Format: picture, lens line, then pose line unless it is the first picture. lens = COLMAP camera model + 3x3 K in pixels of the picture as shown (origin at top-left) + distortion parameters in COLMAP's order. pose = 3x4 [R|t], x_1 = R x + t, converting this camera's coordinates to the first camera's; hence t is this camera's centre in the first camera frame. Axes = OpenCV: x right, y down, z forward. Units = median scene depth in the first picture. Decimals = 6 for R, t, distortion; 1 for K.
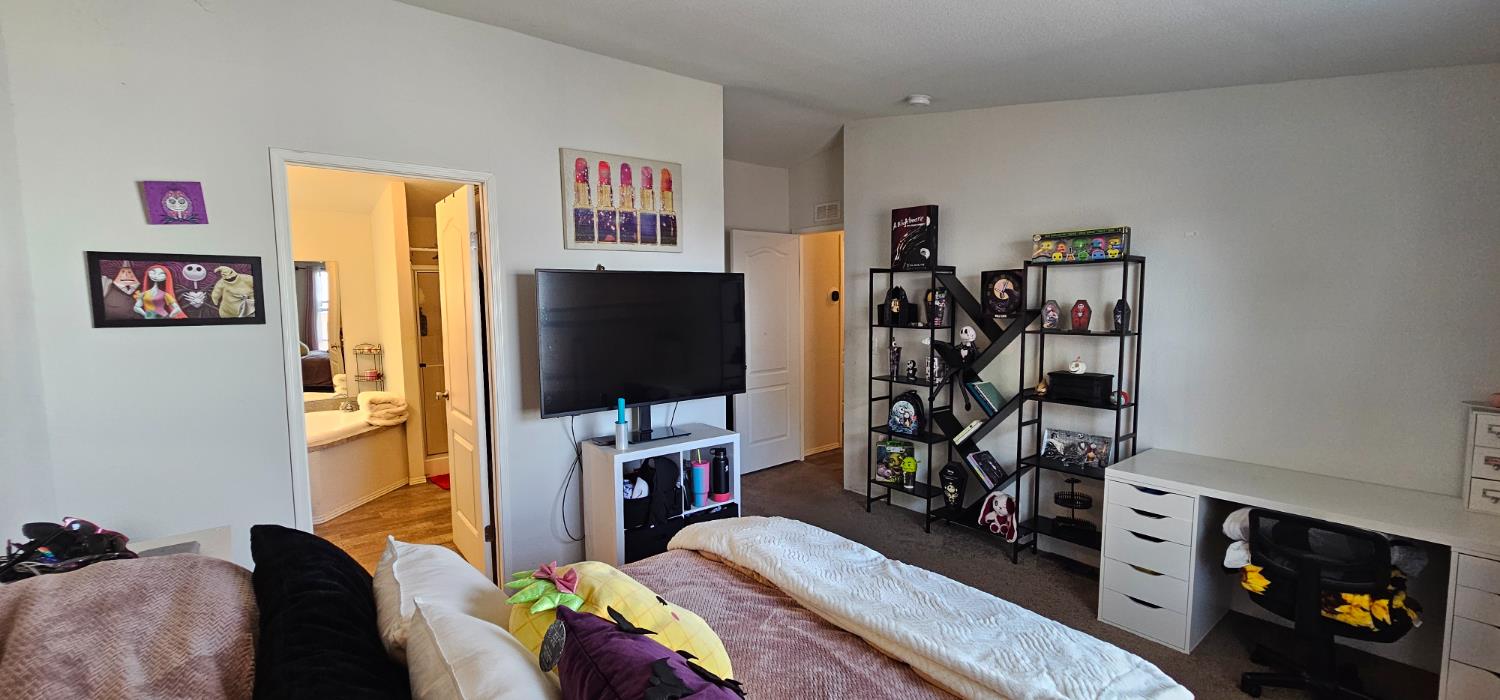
lens RADIAL K [[613.3, 0, 750.0], [0, 613.3, 350.0], [0, 0, 1]] dist [0.001890, -0.000008]
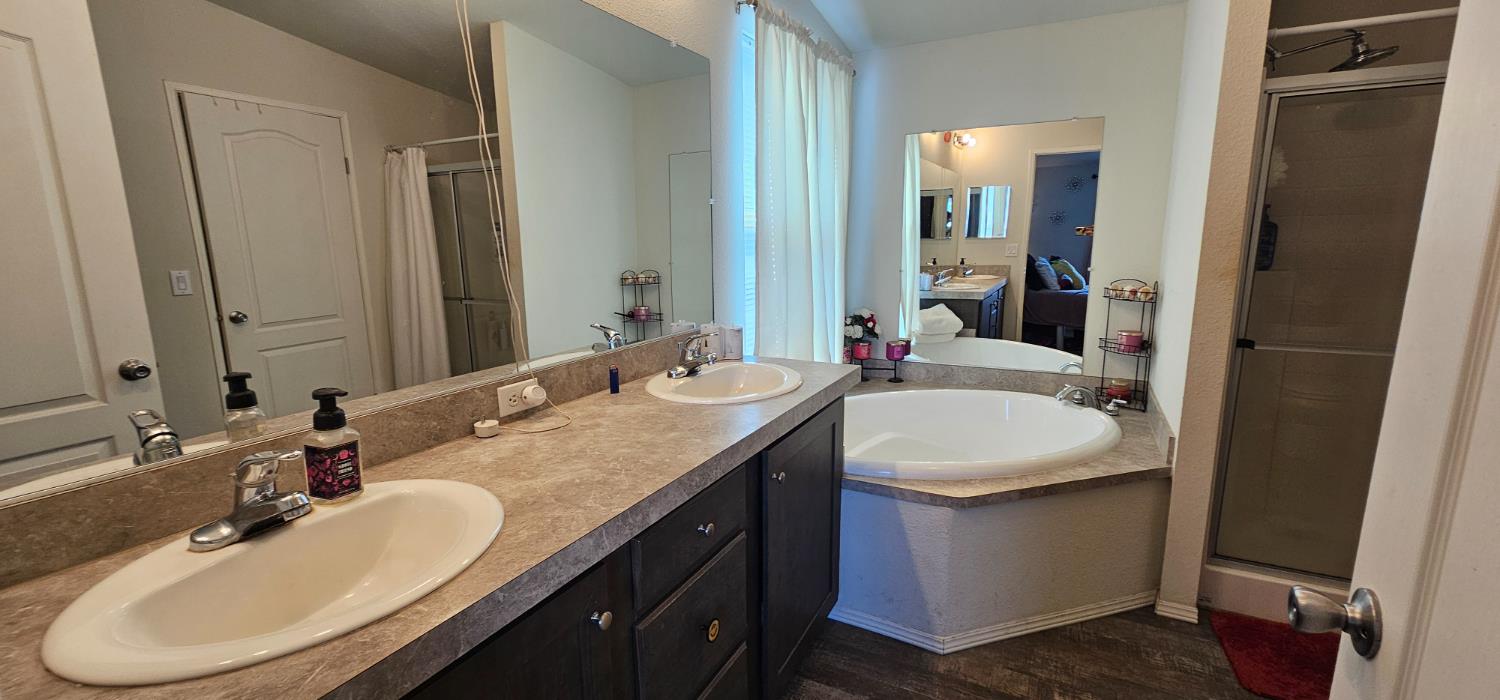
lens RADIAL K [[613.3, 0, 750.0], [0, 613.3, 350.0], [0, 0, 1]] dist [0.001890, -0.000008]
pose [[0.379132, 0.170187, -0.909558, -0.292646], [-0.081018, 0.985272, 0.150583, -0.003435], [0.921789, 0.016599, 0.387337, 0.550520]]
